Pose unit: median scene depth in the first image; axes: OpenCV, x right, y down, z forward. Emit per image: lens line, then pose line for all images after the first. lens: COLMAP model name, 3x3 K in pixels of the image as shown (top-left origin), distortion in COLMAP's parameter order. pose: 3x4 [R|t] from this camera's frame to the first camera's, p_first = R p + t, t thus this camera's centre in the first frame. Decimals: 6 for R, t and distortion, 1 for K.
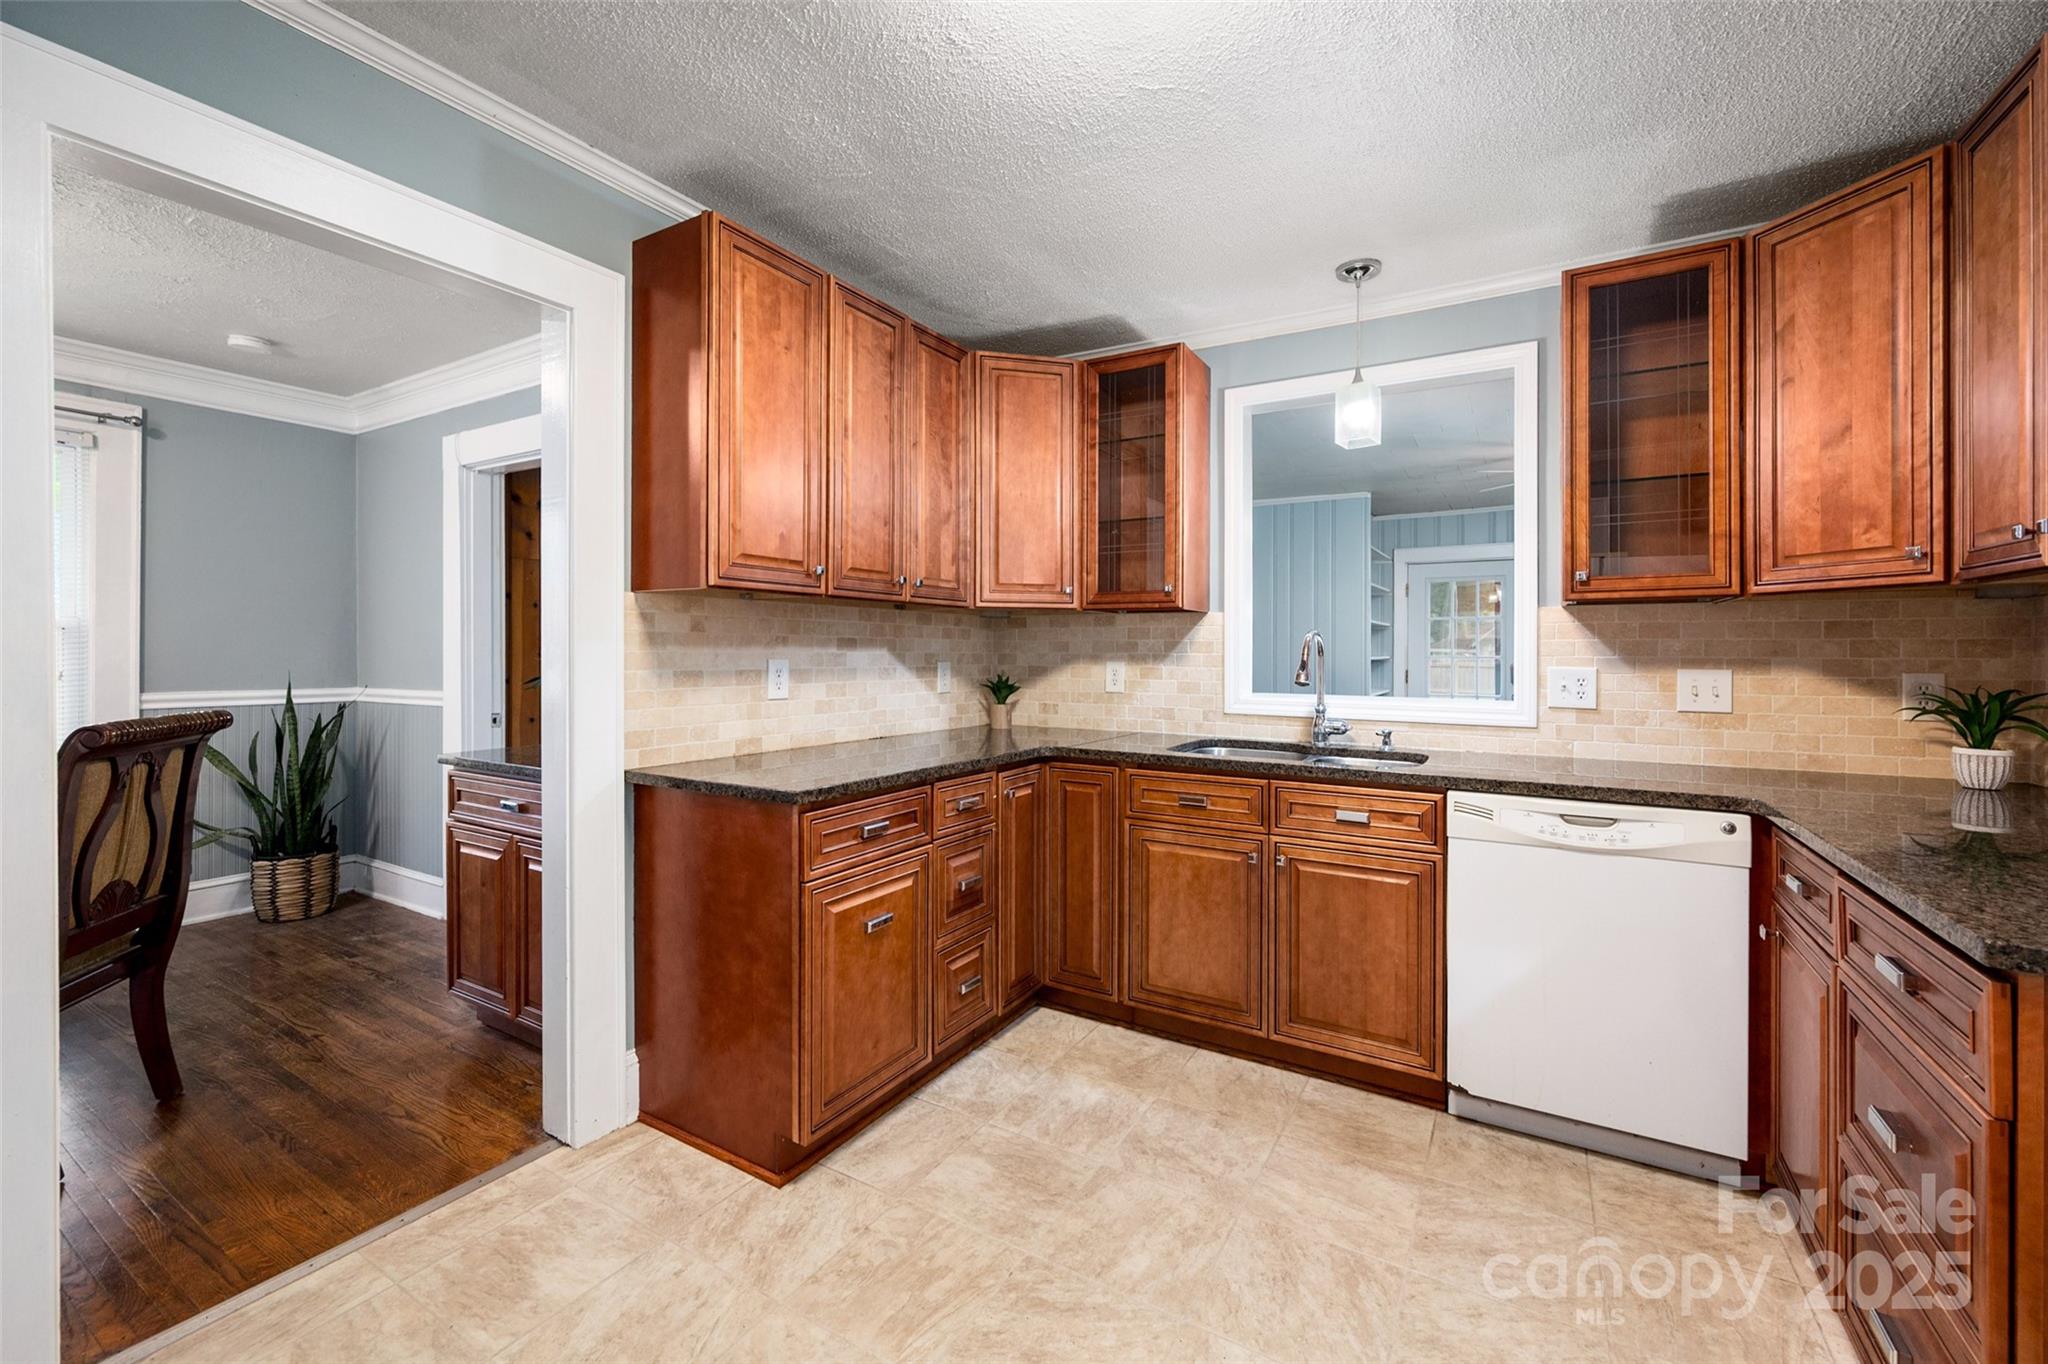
lens RADIAL K [[824.6, 0, 1053.6], [0, 824.6, 648.3], [0, 0, 1]] dist [-0.004353, -0.001231]
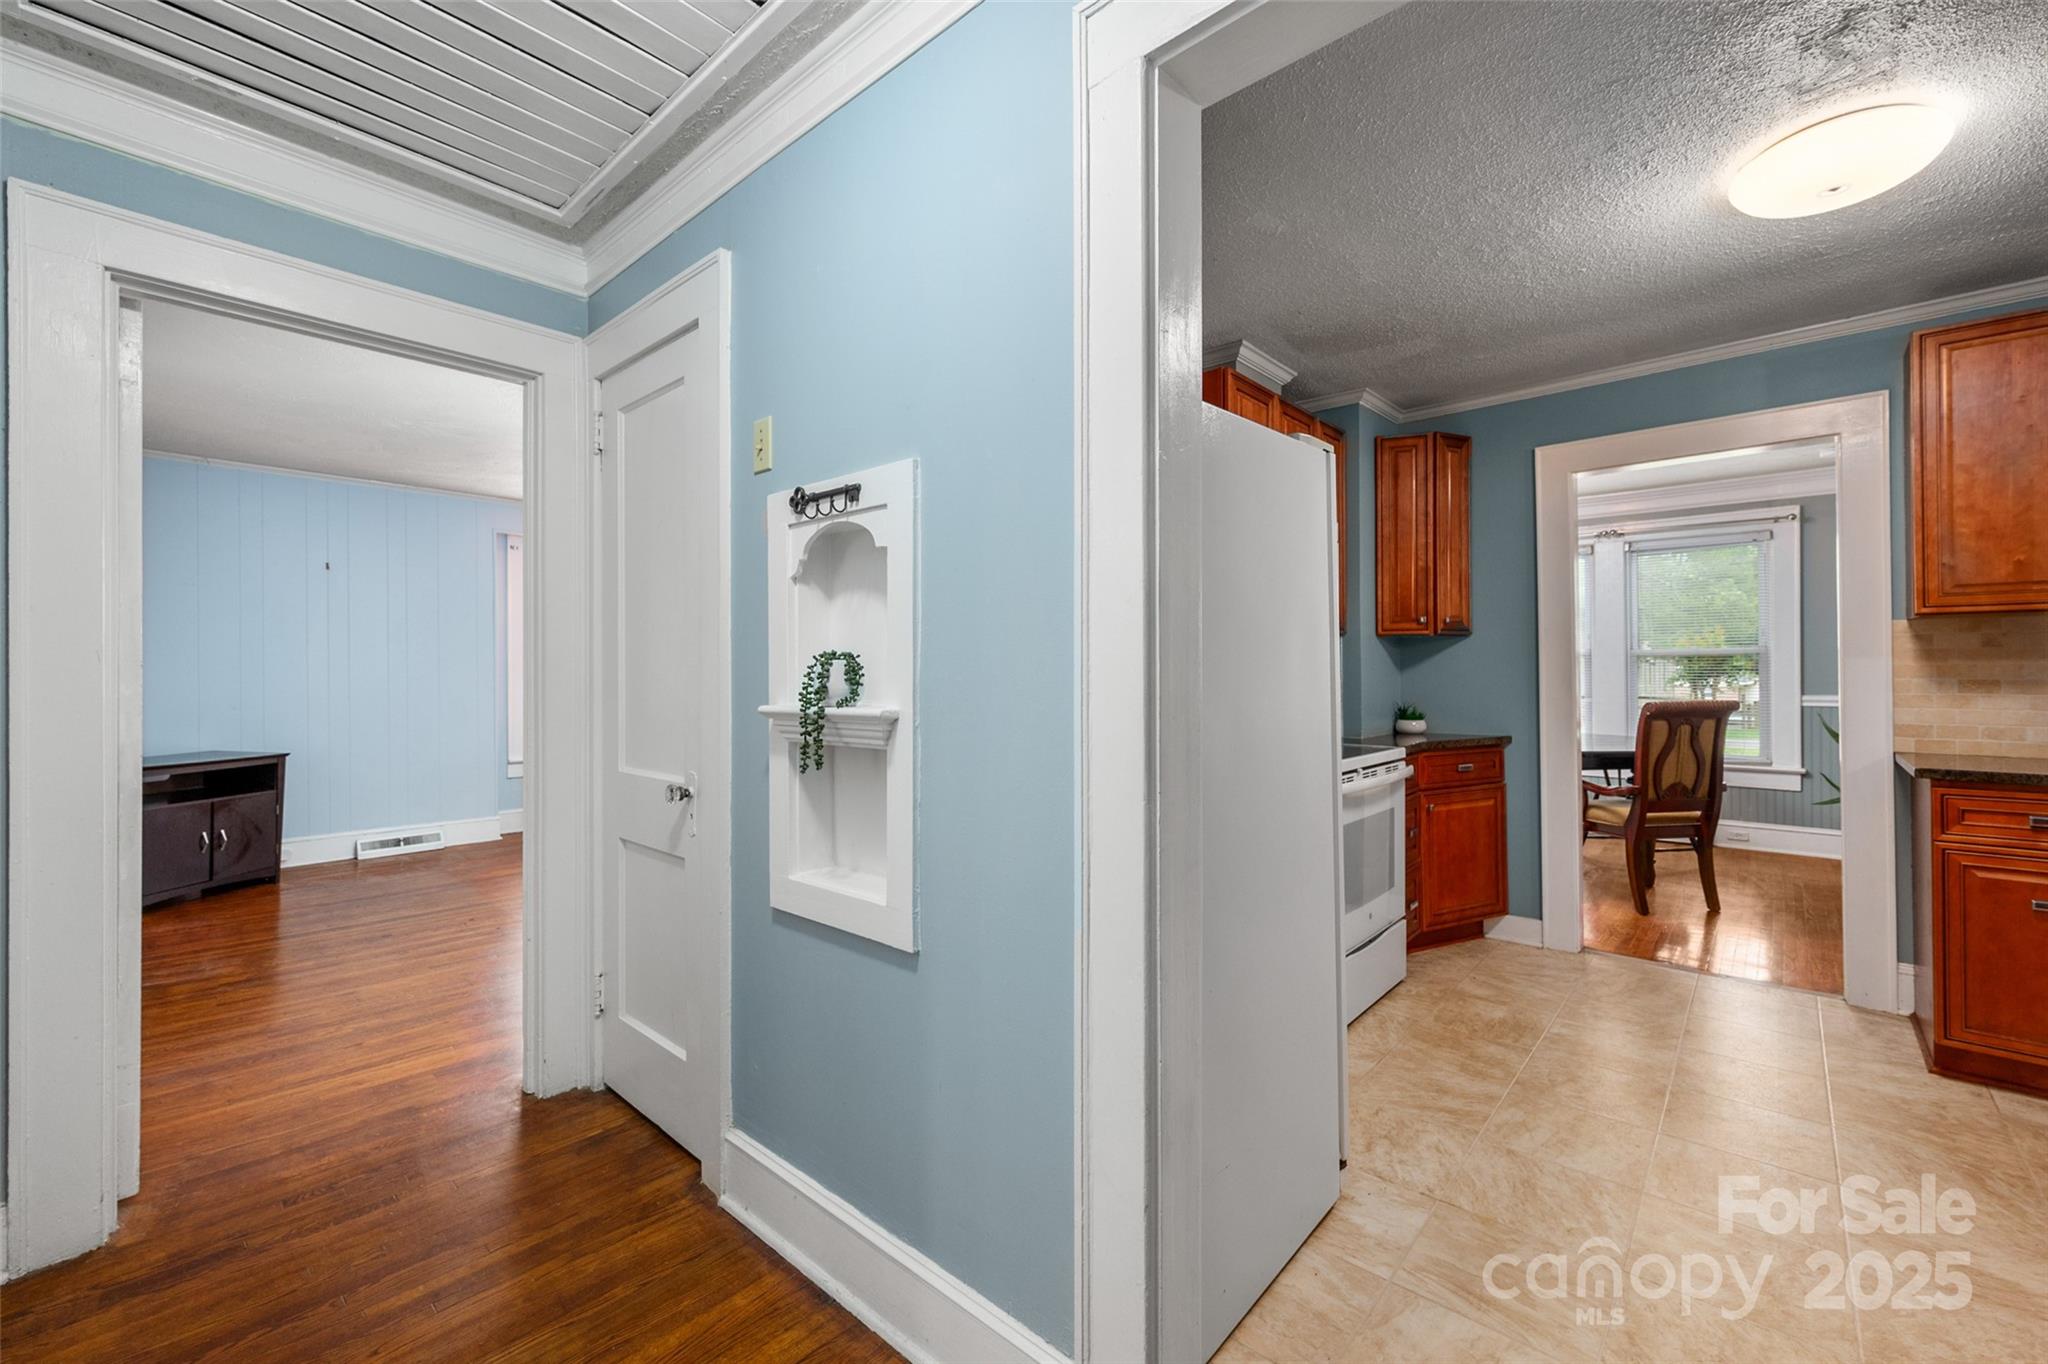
lens RADIAL K [[847.4, 0, 1036.3], [0, 847.4, 663.7], [0, 0, 1]] dist [0.003239, 0.000580]
pose [[-0.201289, -0.011732, -0.979462, 1.014602], [0.006418, 0.999891, -0.013295, 0.011030], [0.979511, -0.008962, -0.201192, -0.091280]]
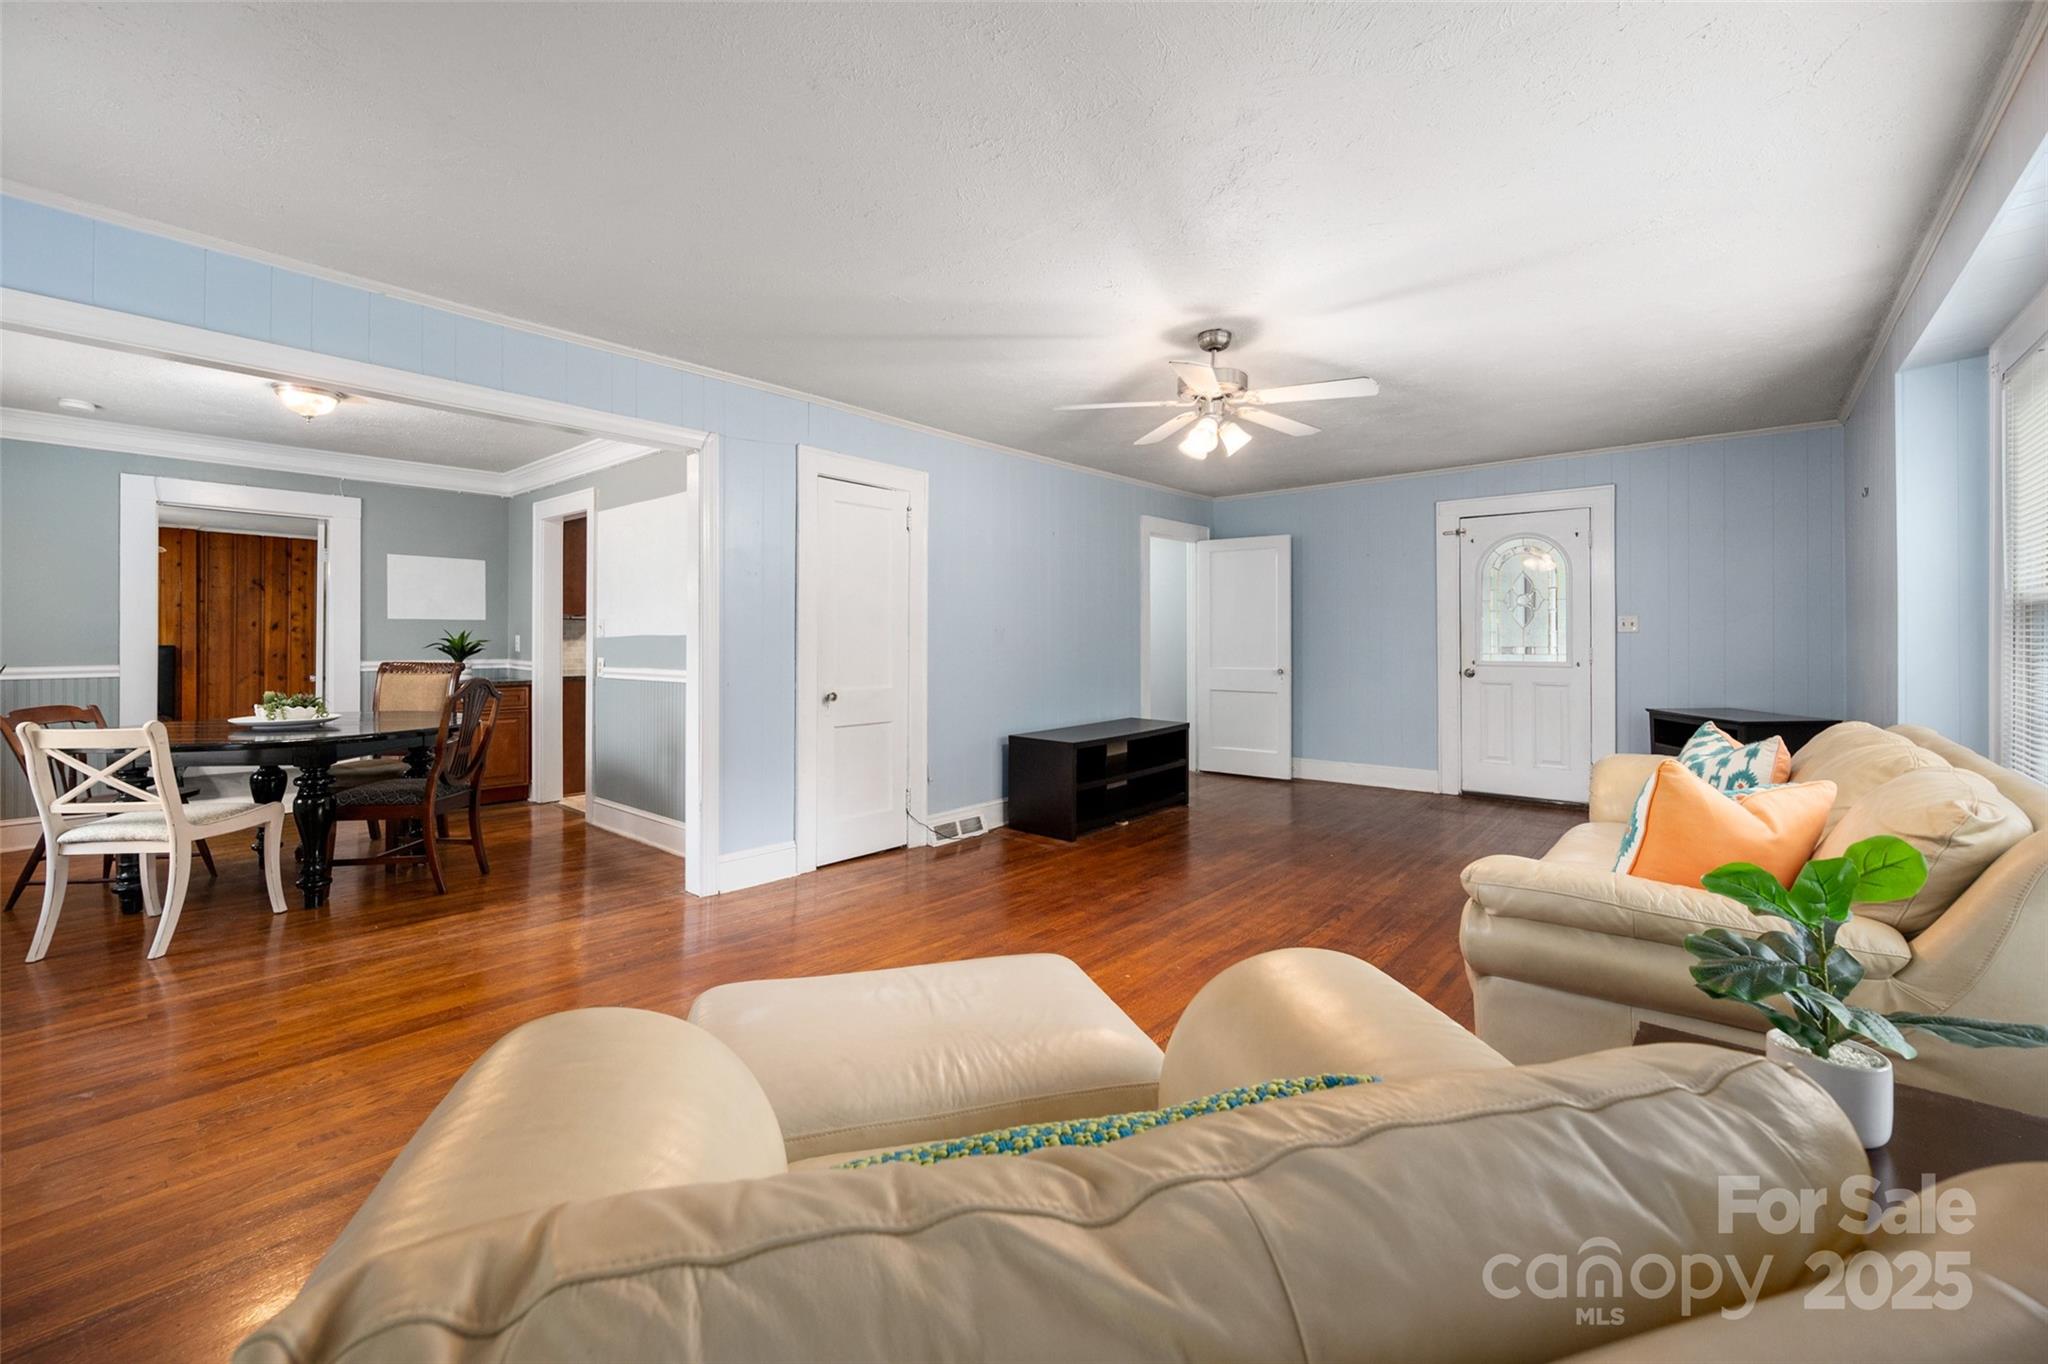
lens RADIAL K [[824.6, 0, 1052.3], [0, 824.6, 640.8], [0, 0, 1]] dist [-0.004353, -0.001231]
pose [[0.180771, -0.004792, 0.983513, -2.742973], [-0.008752, 0.999941, 0.006481, -0.010661], [-0.983486, -0.009779, 0.180719, -1.110189]]
